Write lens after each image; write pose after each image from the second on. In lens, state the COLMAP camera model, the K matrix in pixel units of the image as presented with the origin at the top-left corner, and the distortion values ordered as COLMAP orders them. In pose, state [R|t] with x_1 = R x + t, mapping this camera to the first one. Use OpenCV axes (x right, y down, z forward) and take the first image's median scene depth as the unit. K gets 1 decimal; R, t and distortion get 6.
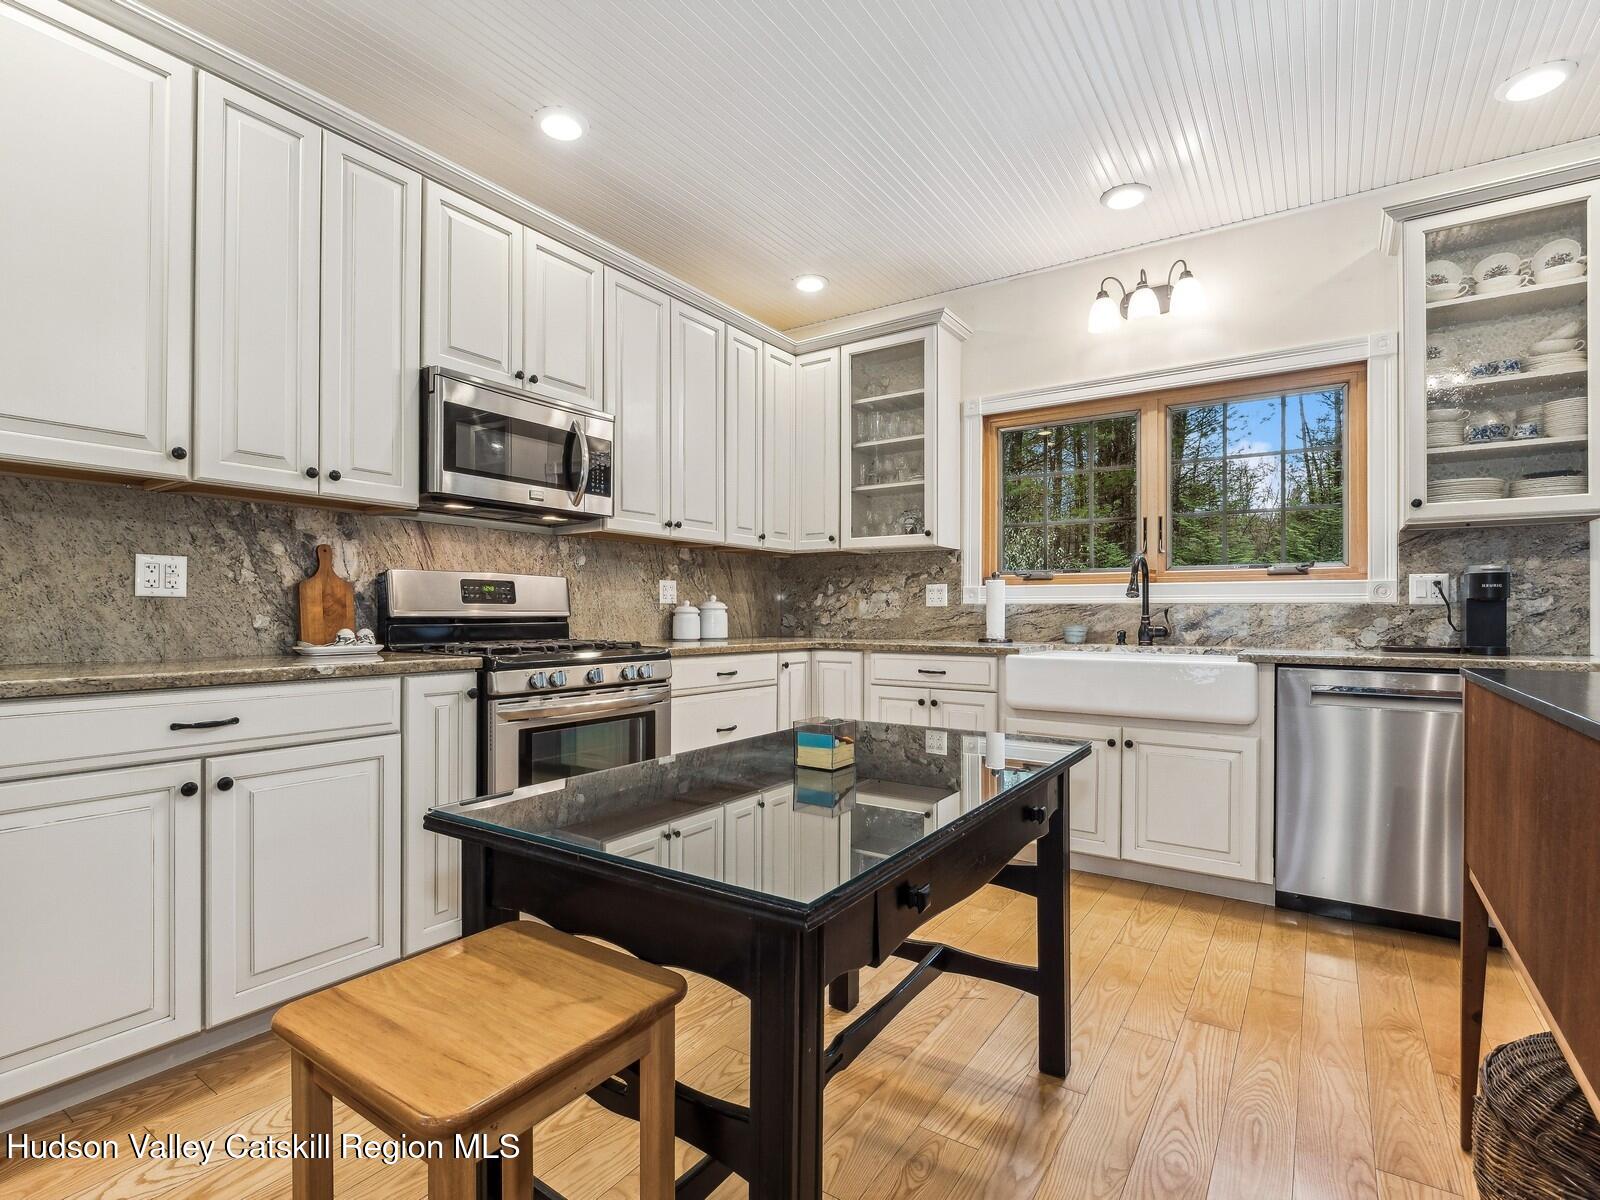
lens RADIAL K [[780.6, 0, 794.1], [0, 780.6, 611.7], [0, 0, 1]] dist [-0.003802, -0.004021]
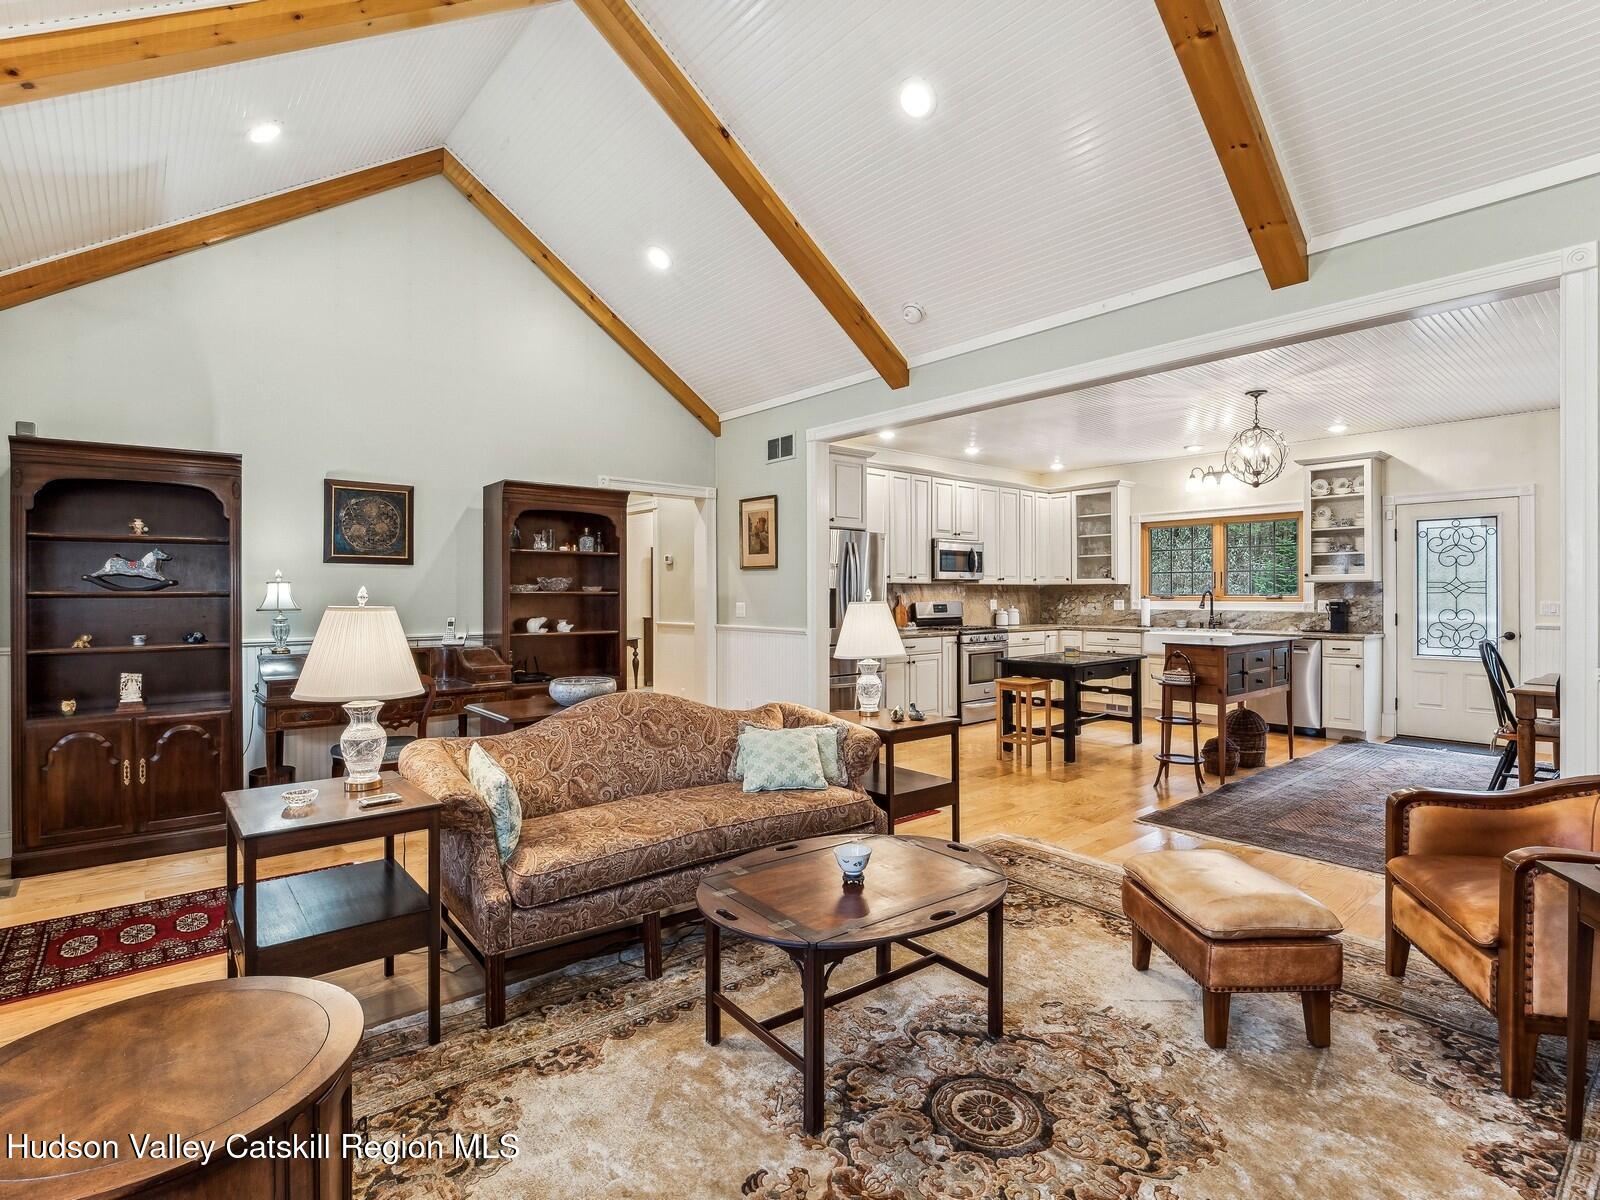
lens RADIAL K [[780.6, 0, 798.3], [0, 780.6, 599.2], [0, 0, 1]] dist [-0.003802, -0.004021]
pose [[0.964752, -0.004518, -0.263120, -0.133033], [0.006900, 0.999943, 0.008132, -0.076521], [0.263069, -0.009661, 0.964729, -1.661856]]
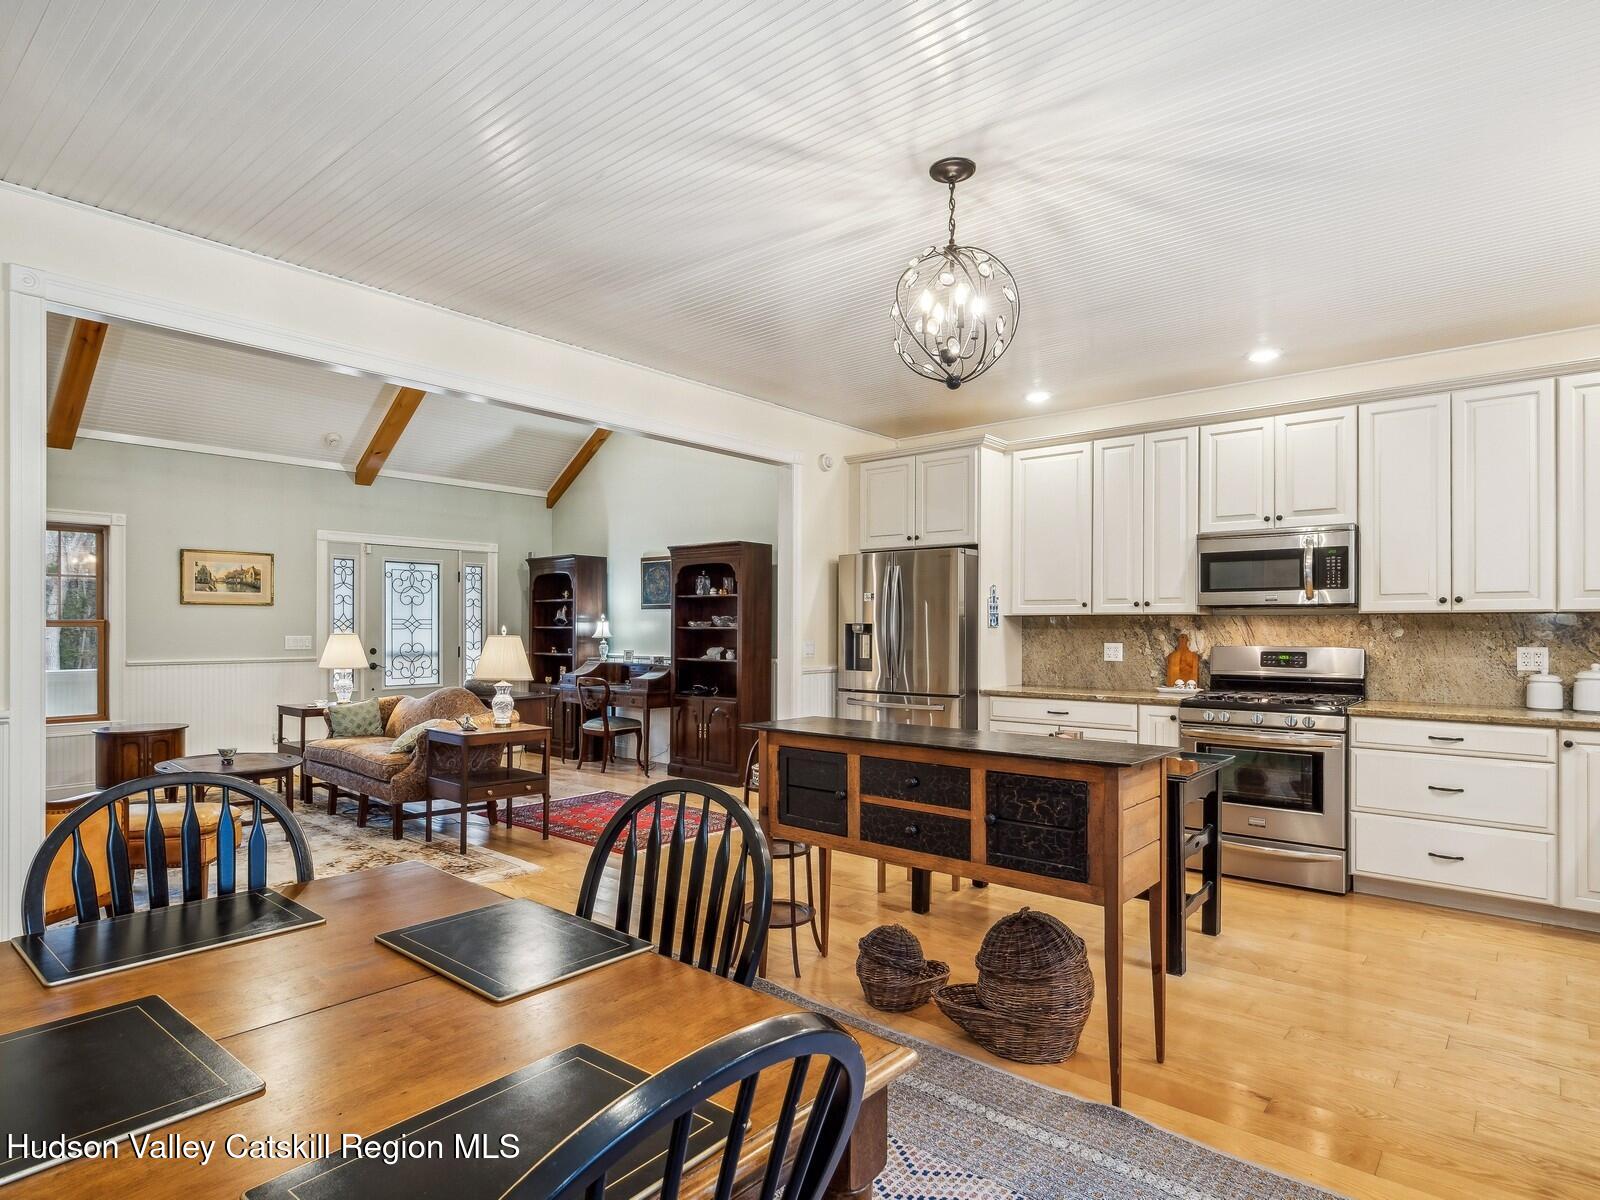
lens RADIAL K [[858.3, 0, 802.8], [0, 858.3, 632.0], [0, 0, 1]] dist [0.003032, 0.000531]
pose [[-0.095814, -0.003246, -0.995394, 1.196230], [-0.003228, 0.999990, -0.002950, -0.063699], [0.995394, 0.002931, -0.095824, 0.222479]]
